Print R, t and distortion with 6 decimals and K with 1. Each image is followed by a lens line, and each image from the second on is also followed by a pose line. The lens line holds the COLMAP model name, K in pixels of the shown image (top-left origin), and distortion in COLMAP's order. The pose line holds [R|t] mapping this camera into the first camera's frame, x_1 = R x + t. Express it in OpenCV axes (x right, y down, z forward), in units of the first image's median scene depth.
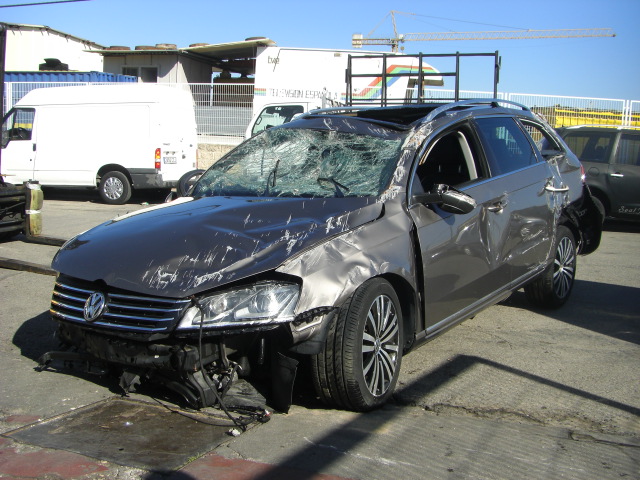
lens RADIAL K [[726.2, 0, 319.4], [0, 726.2, 237.5], [0, 0, 1]] dist [-0.138426, 0.000000]
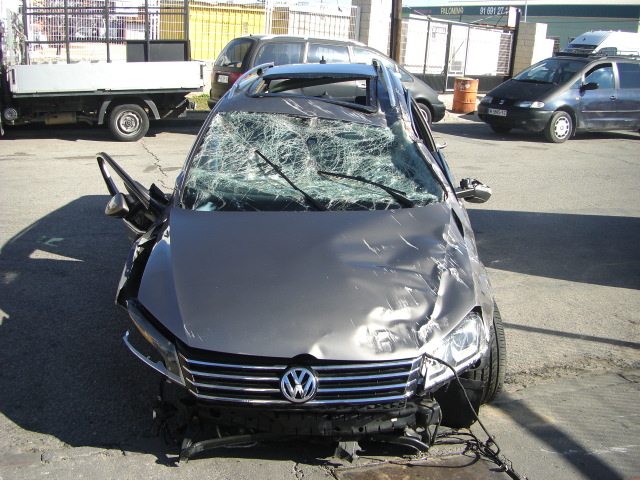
lens RADIAL K [[726.2, 0, 316.9], [0, 726.2, 242.6], [0, 0, 1]] dist [-0.138426, 0.000000]
pose [[0.812647, -0.164471, 0.559066, -0.636146], [0.058858, 0.977606, 0.202046, -0.210497], [-0.579777, -0.131286, 0.804128, 0.245495]]
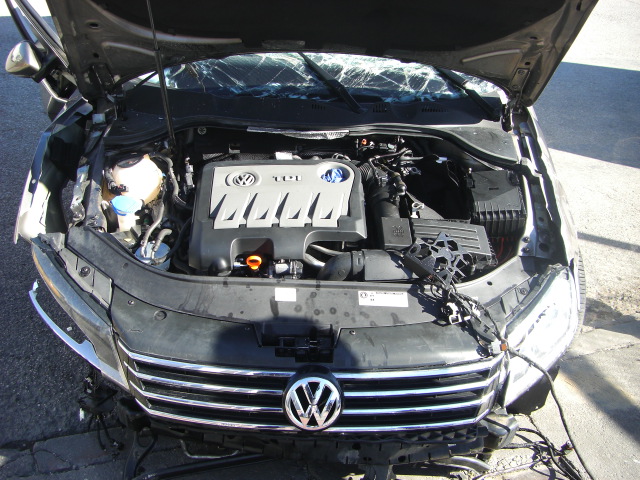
lens RADIAL K [[726.2, 0, 321.4], [0, 726.2, 235.3], [0, 0, 1]] dist [-0.138426, 0.000000]
pose [[0.770131, -0.278608, 0.573826, -0.492473], [-0.004072, 0.897409, 0.441181, -0.219903], [-0.637873, -0.342104, 0.689988, 0.547085]]
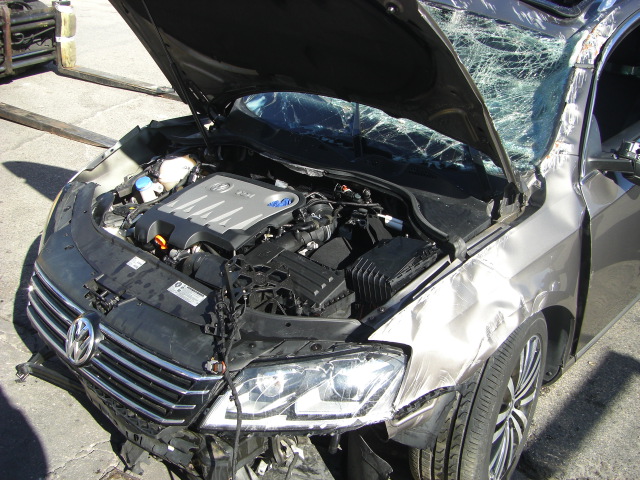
lens RADIAL K [[726.2, 0, 315.8], [0, 726.2, 244.3], [0, 0, 1]] dist [-0.138426, 0.000000]
pose [[0.993368, 0.078242, -0.084254, -0.046714], [-0.048619, 0.949867, 0.308852, -0.163042], [0.104195, -0.302707, 0.947371, 0.365702]]
